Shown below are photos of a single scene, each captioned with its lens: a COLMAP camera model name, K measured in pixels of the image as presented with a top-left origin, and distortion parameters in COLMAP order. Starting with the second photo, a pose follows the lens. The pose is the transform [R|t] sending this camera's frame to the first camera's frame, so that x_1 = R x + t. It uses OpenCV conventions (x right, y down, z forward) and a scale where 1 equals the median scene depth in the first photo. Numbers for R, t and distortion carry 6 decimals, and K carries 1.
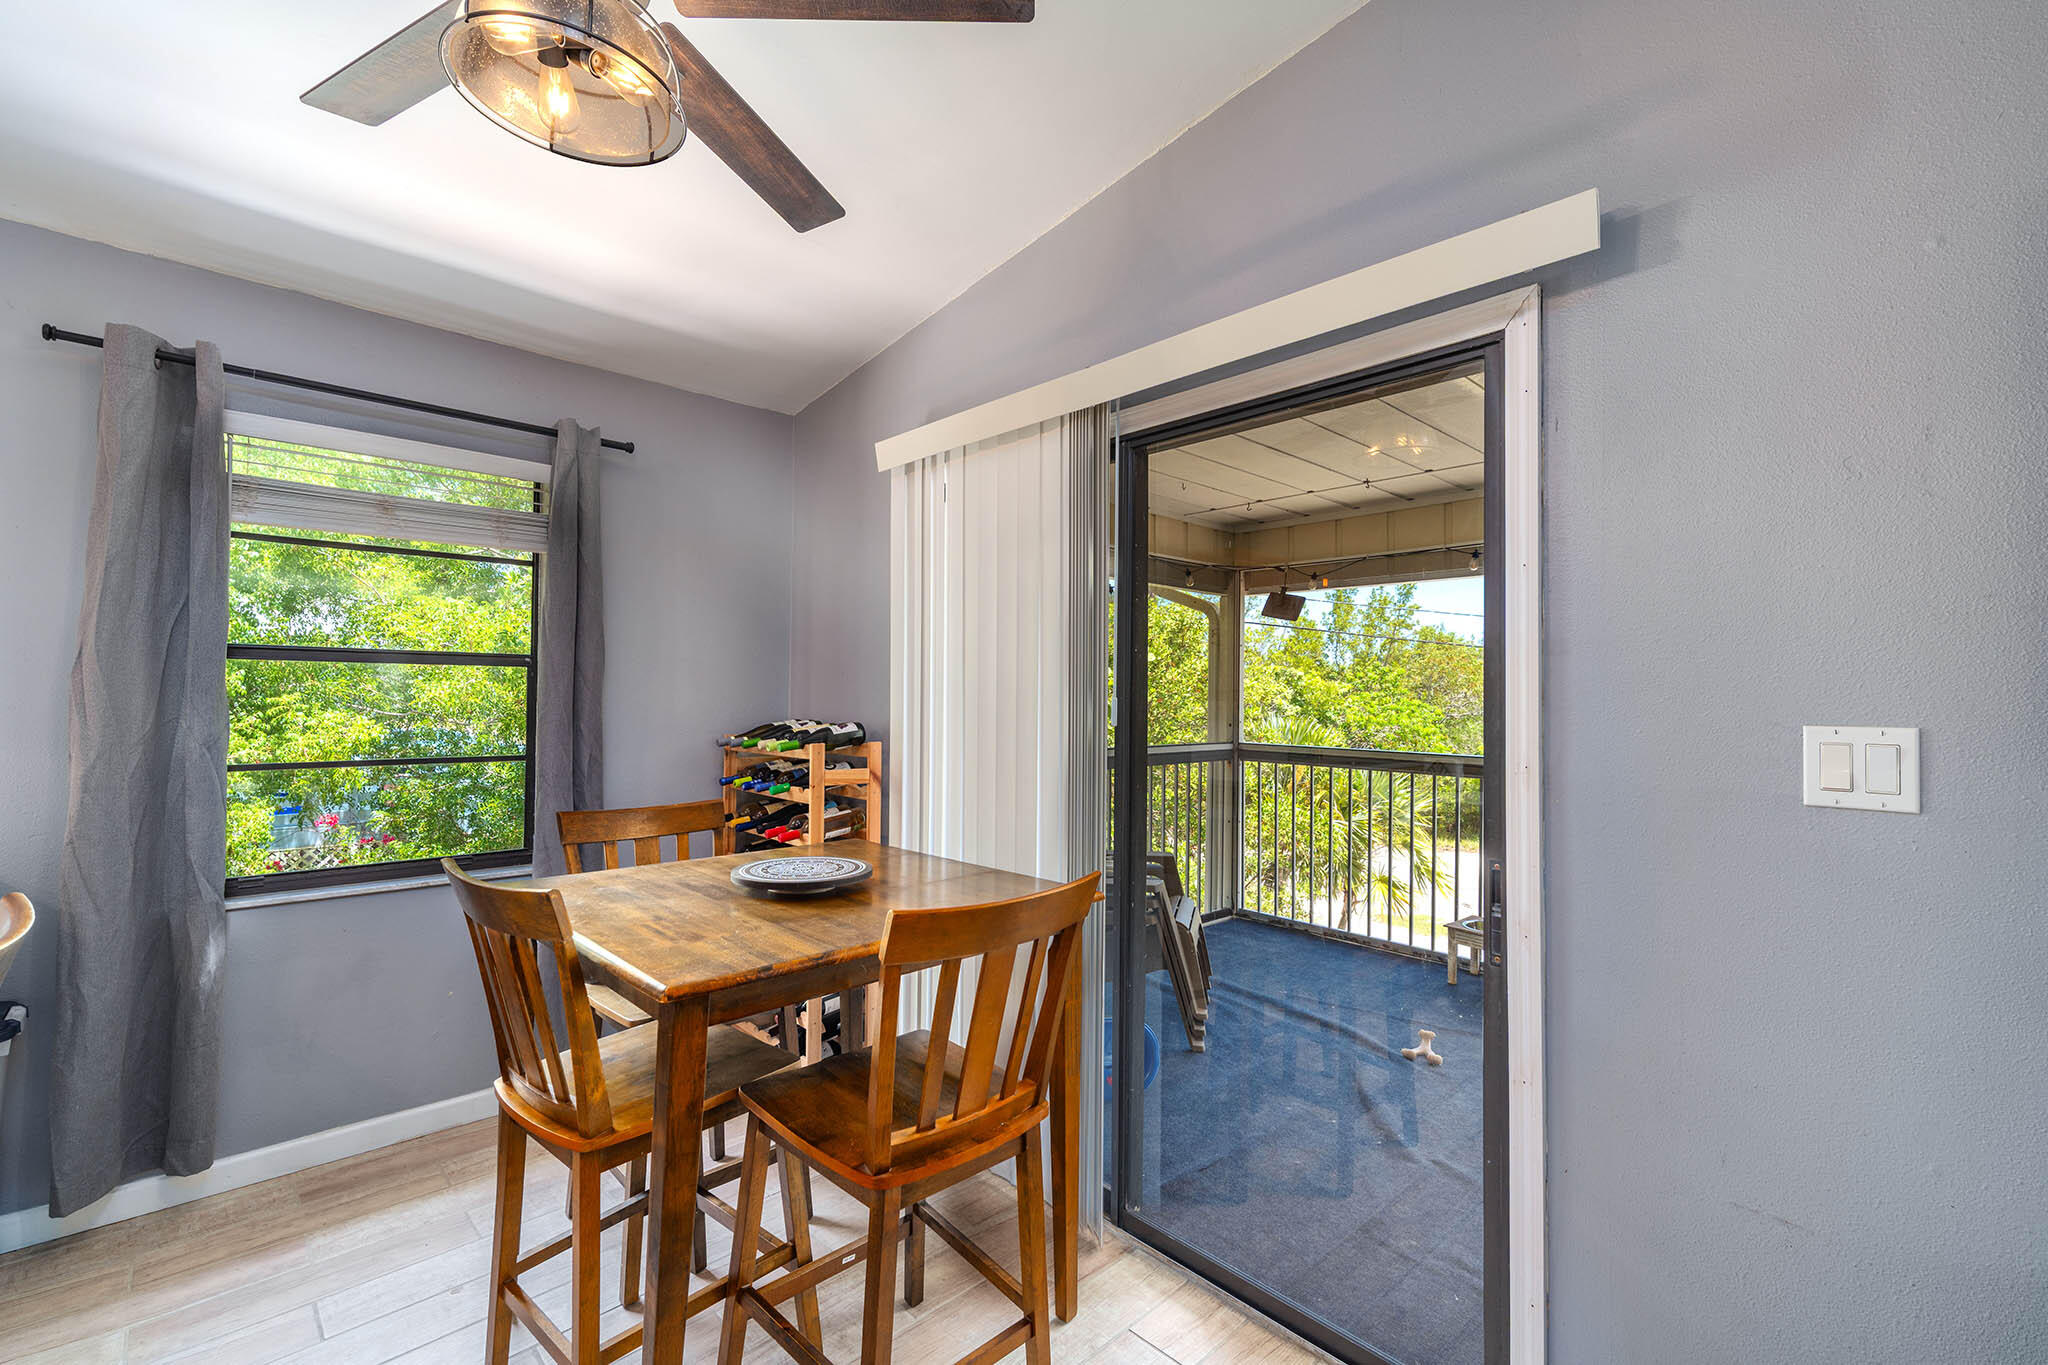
lens RADIAL K [[882.2, 0, 1028.1], [0, 882.2, 682.3], [0, 0, 1]] dist [0.004265, 0.000136]
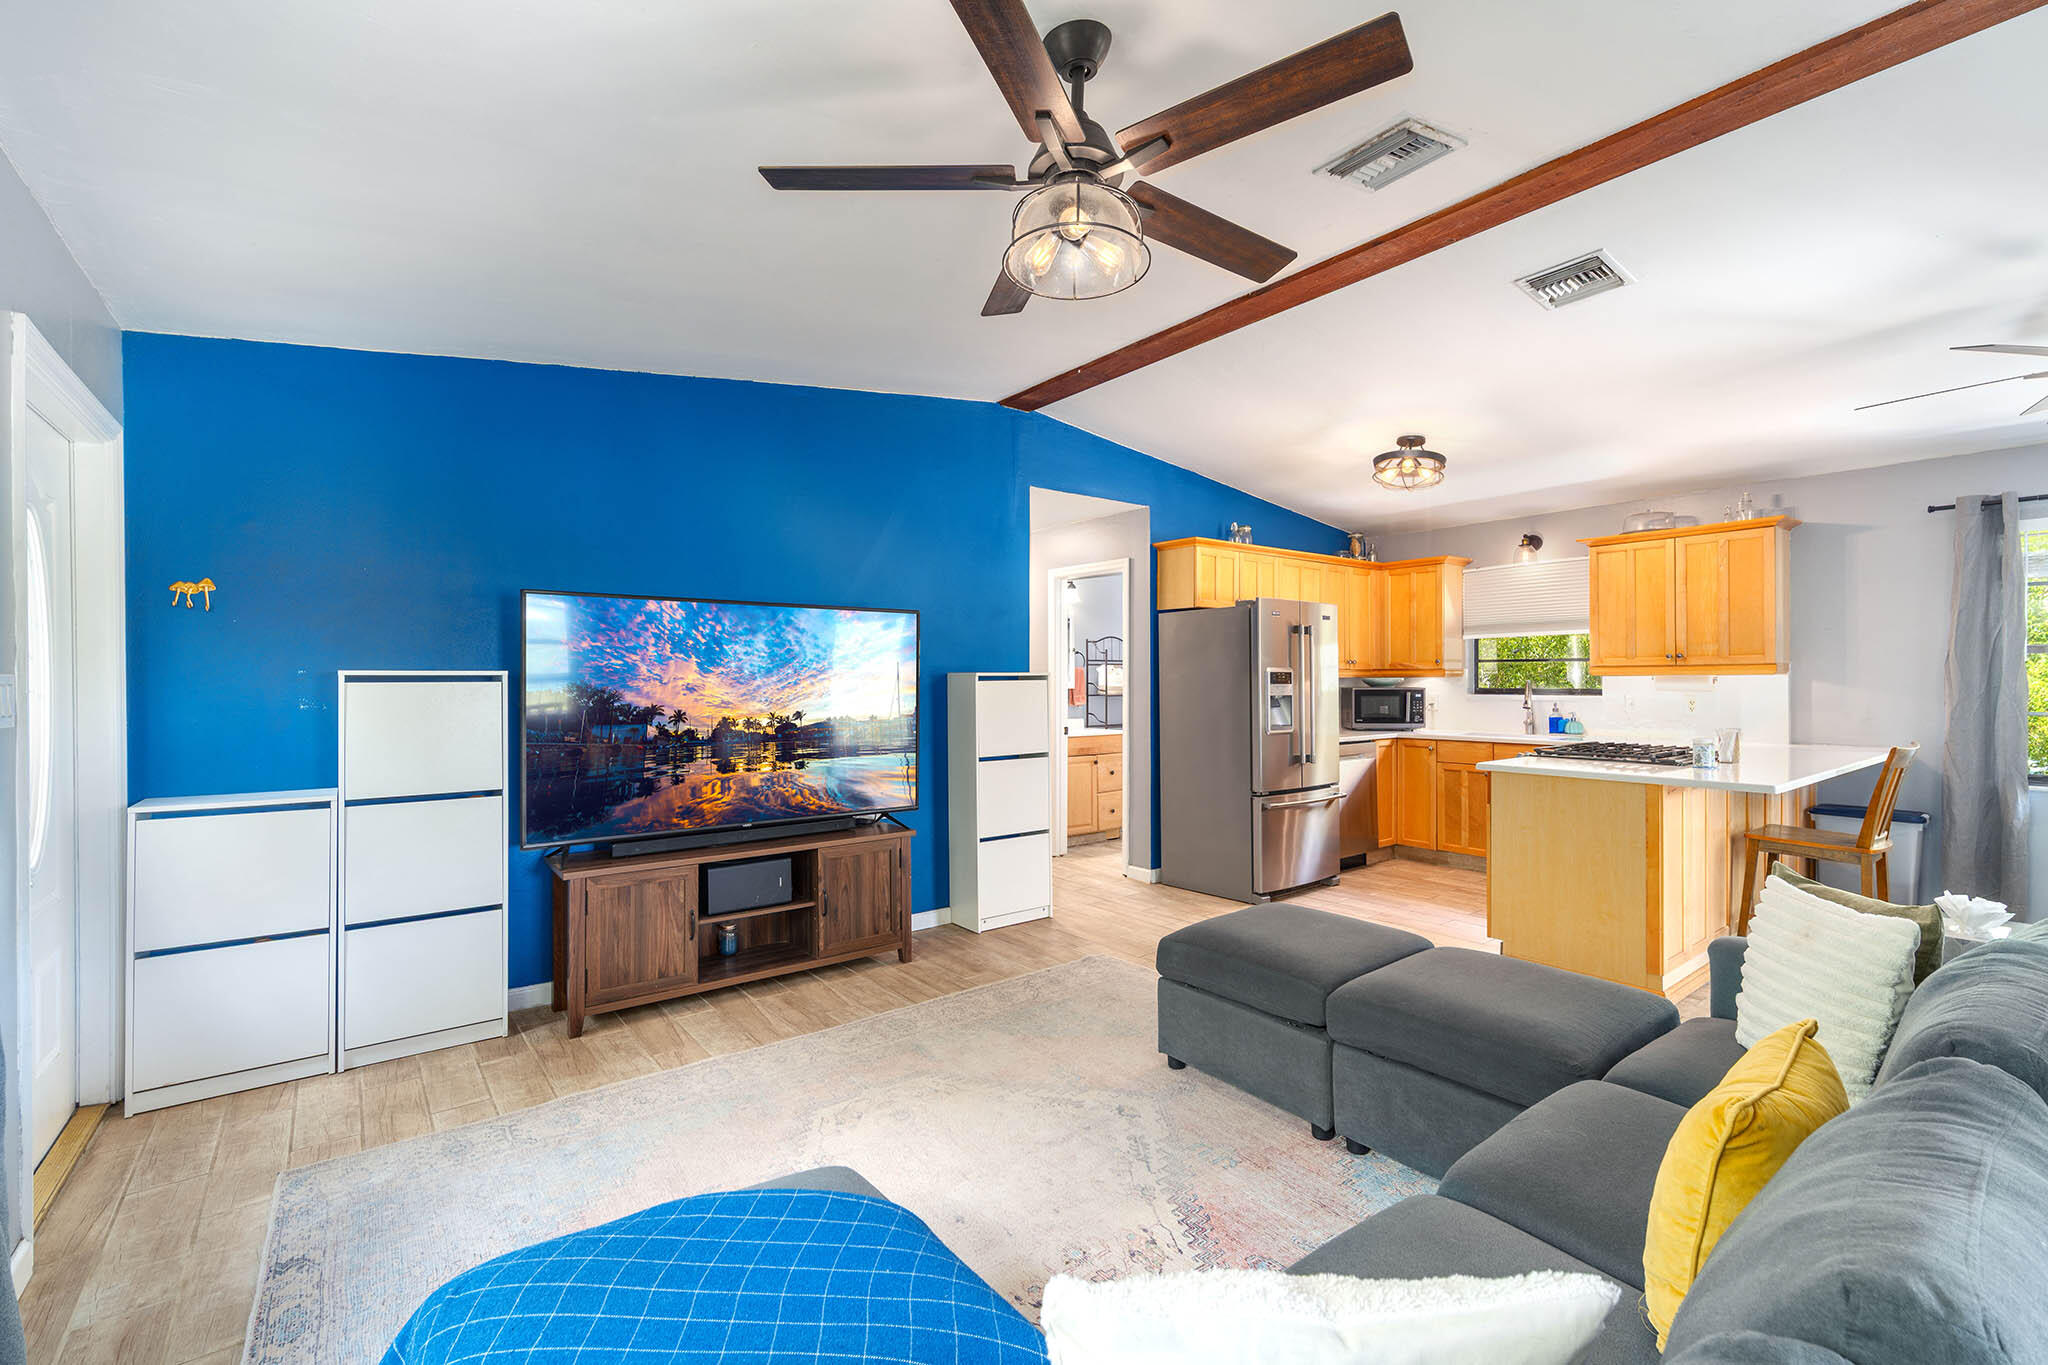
lens RADIAL K [[881.4, 0, 1023.9], [0, 881.4, 680.8], [0, 0, 1]] dist [0.004380, 0.000001]
pose [[-0.090642, -0.007090, -0.995858, 1.173461], [0.020293, 0.999754, -0.008964, 0.004432], [0.995677, -0.021021, -0.090476, -0.955933]]
